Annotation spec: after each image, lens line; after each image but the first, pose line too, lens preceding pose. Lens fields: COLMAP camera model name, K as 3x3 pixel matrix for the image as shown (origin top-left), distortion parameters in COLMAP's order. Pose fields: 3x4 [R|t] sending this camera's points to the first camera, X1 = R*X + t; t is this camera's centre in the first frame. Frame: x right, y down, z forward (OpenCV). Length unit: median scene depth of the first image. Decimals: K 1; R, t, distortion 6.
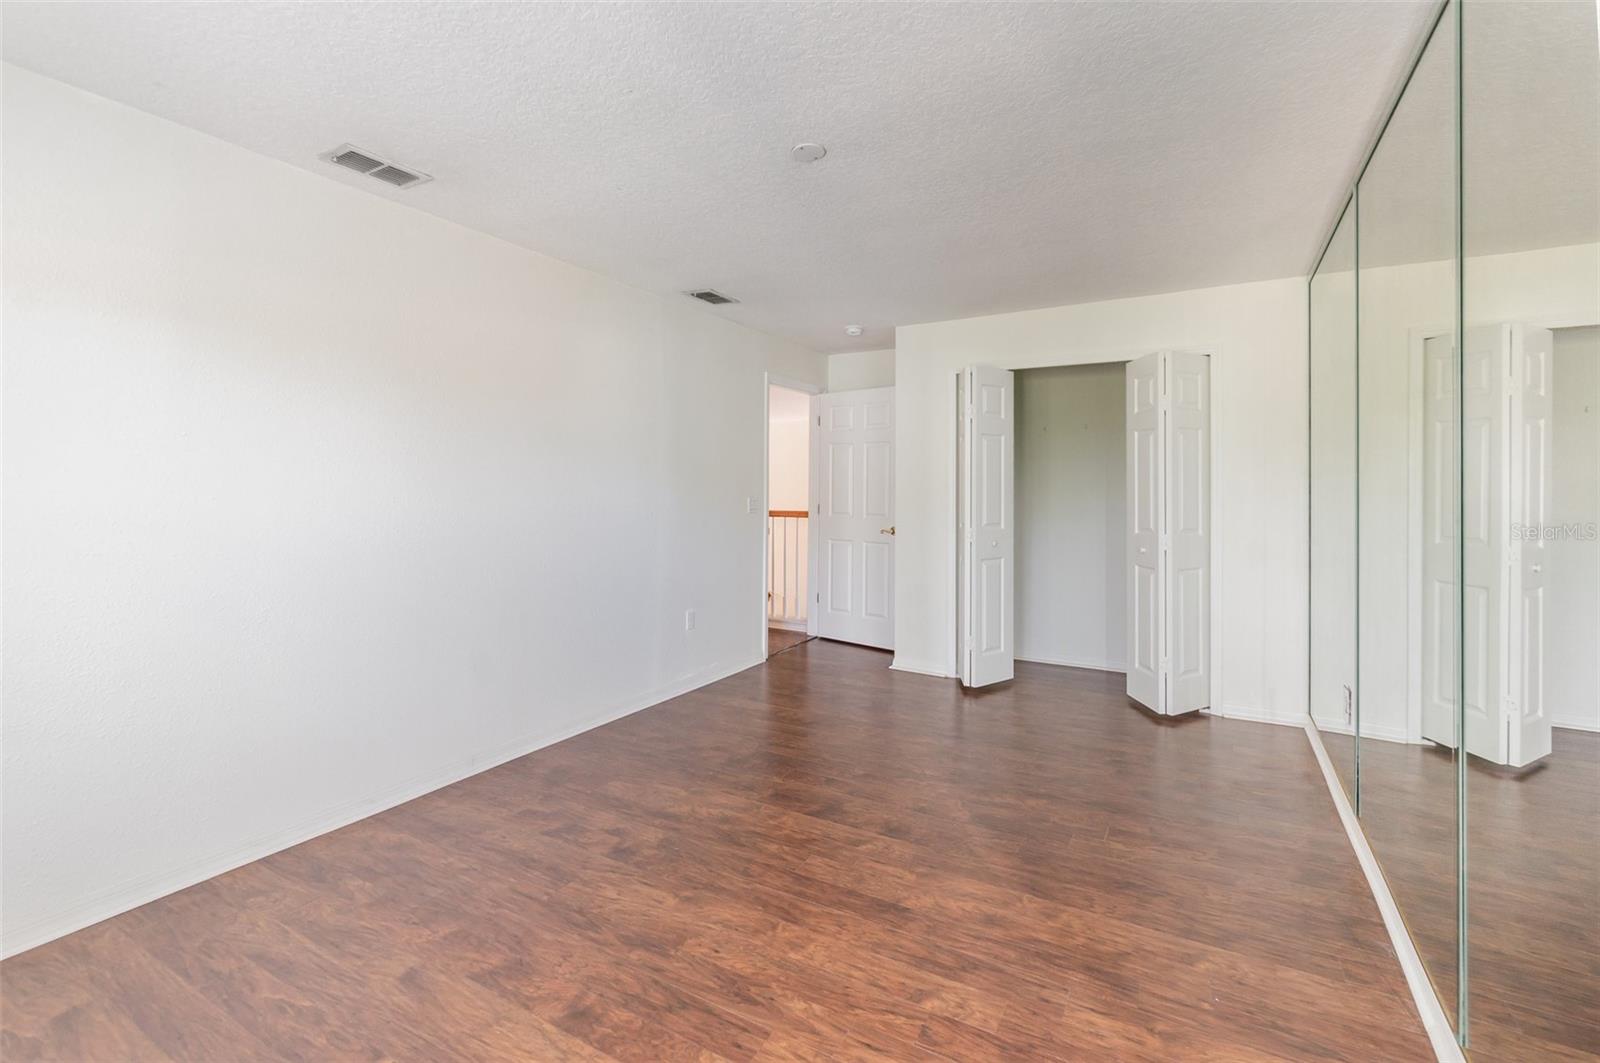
lens RADIAL K [[713.3, 0, 796.3], [0, 713.3, 493.5], [0, 0, 1]] dist [-0.001008, -0.000009]
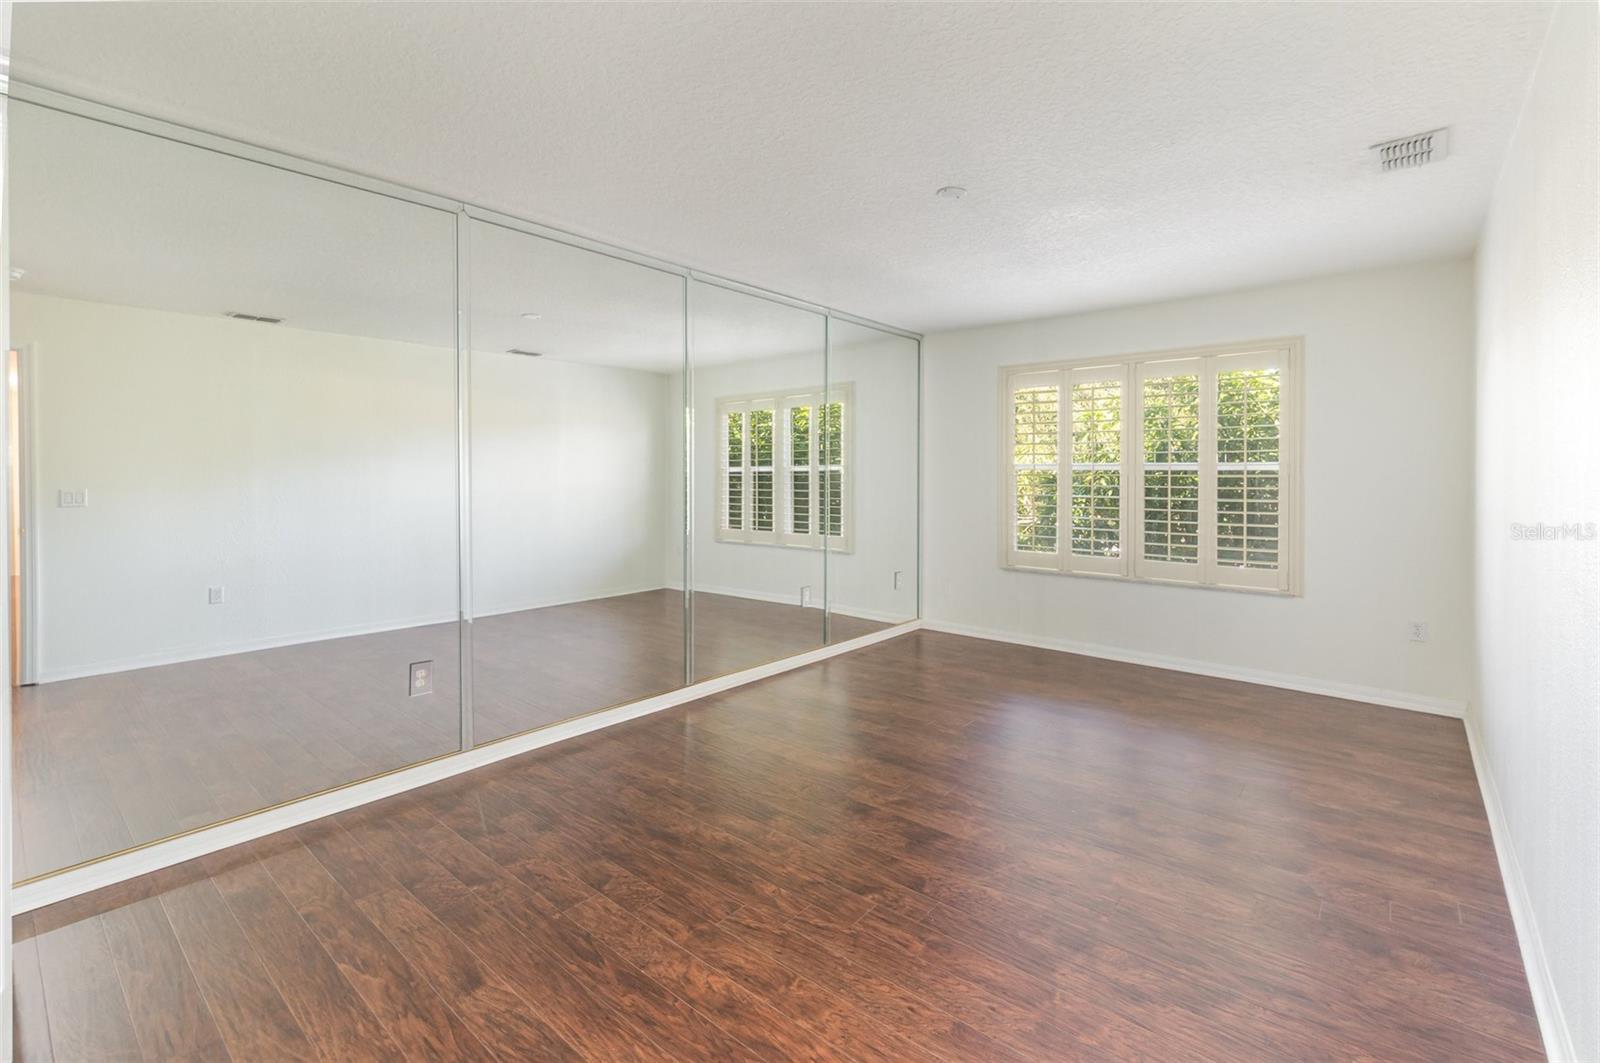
lens RADIAL K [[713.3, 0, 796.3], [0, 713.3, 493.5], [0, 0, 1]] dist [-0.001008, -0.000009]
pose [[-0.983144, -0.012847, 0.182382, 0.047335], [-0.004934, 0.999029, 0.043774, -0.020260], [-0.182767, 0.042136, -0.982253, 1.935371]]
